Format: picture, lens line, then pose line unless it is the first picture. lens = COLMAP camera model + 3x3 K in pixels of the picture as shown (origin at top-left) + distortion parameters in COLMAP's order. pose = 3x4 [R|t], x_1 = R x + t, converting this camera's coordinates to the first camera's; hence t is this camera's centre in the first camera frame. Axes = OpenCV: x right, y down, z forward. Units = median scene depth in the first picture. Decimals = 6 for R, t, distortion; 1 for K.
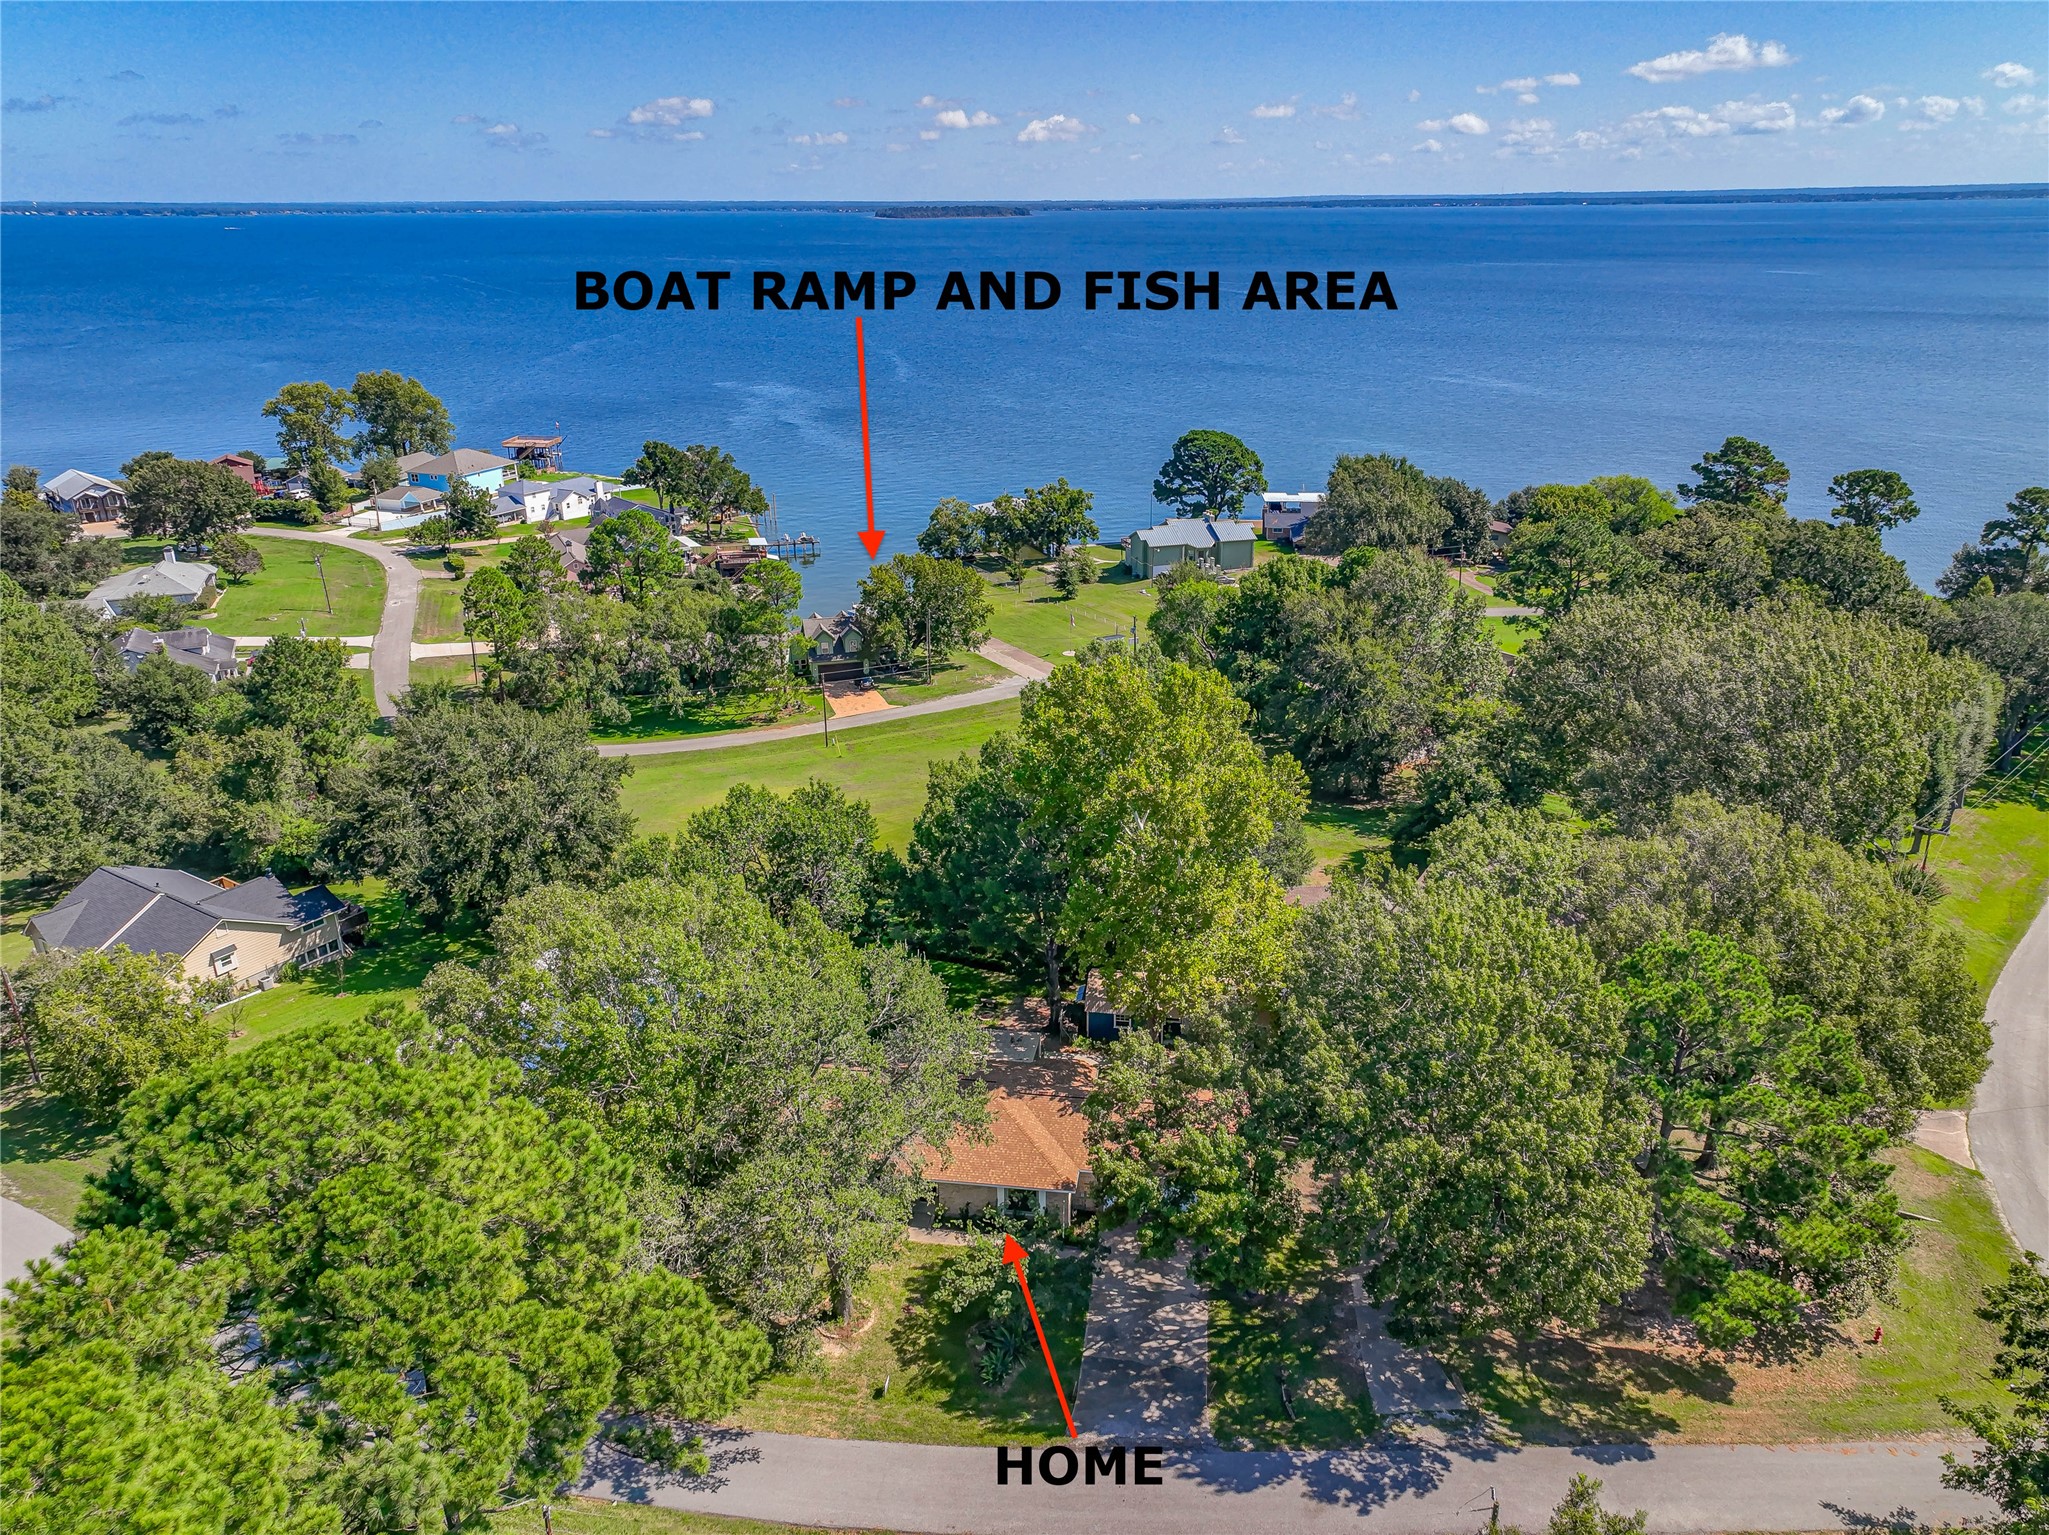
lens RADIAL K [[1445.3, 0, 1023.5], [0, 1445.3, 758.5], [0, 0, 1]] dist [0.021475, 0.002004]
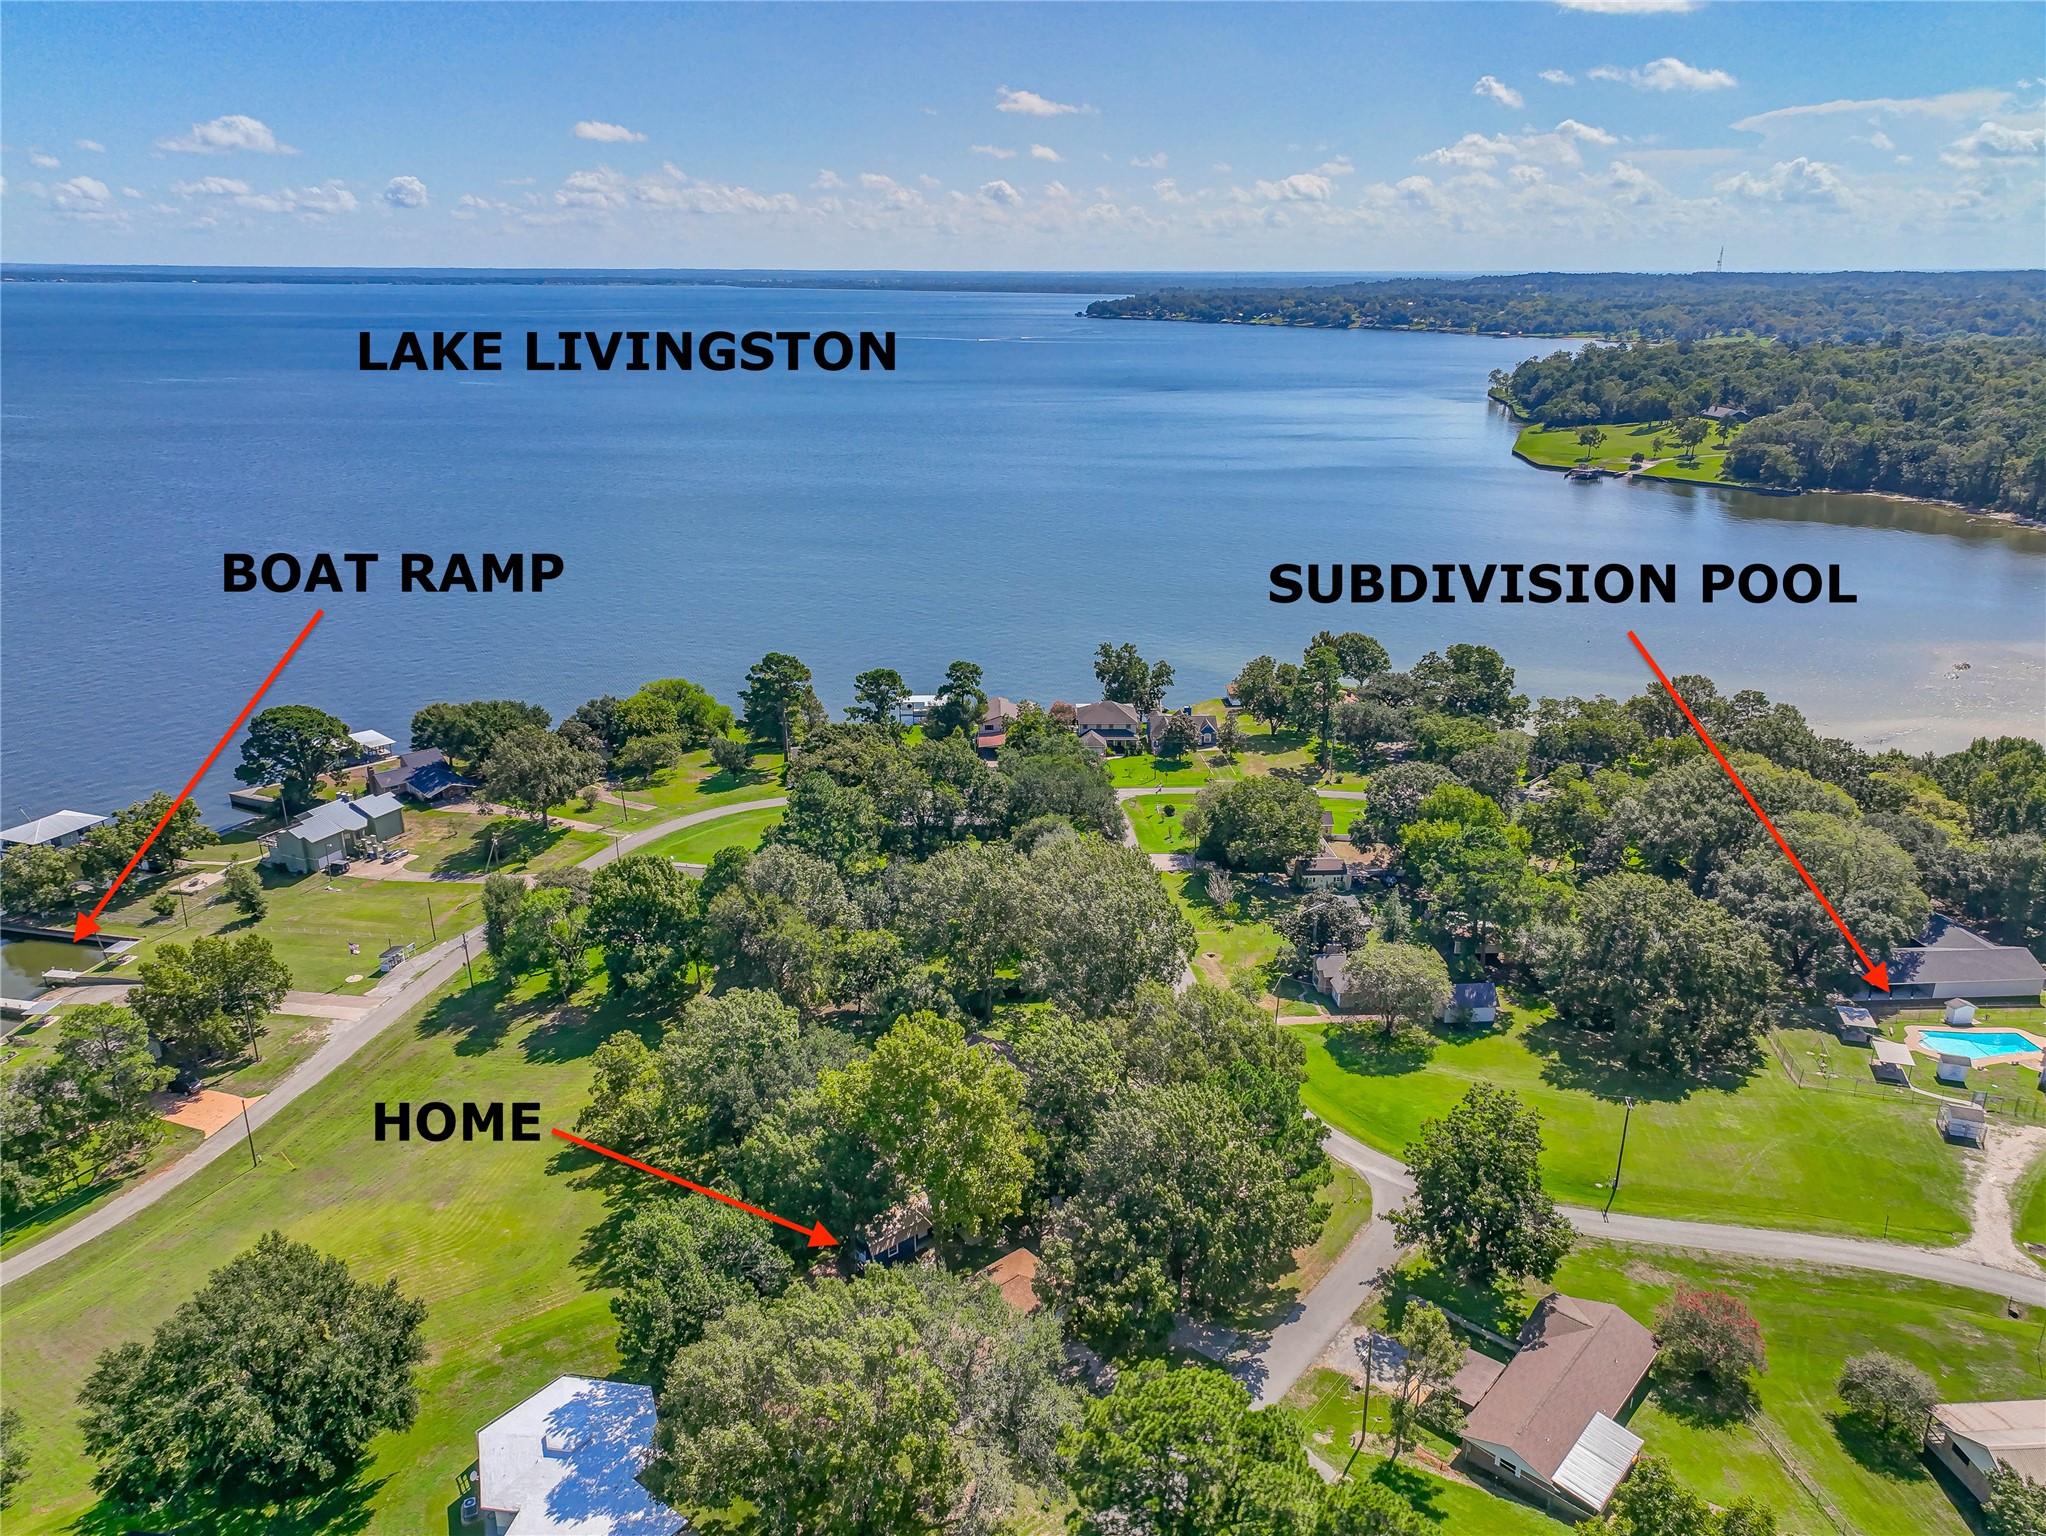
lens RADIAL K [[1445.1, 0, 1029.9], [0, 1445.1, 680.0], [0, 0, 1]] dist [0.004466, 0.023839]
pose [[0.663263, -0.198373, 0.721617, -1.034749], [0.270416, 0.962609, 0.016073, -0.479267], [-0.697823, 0.184476, 0.692106, -0.314185]]
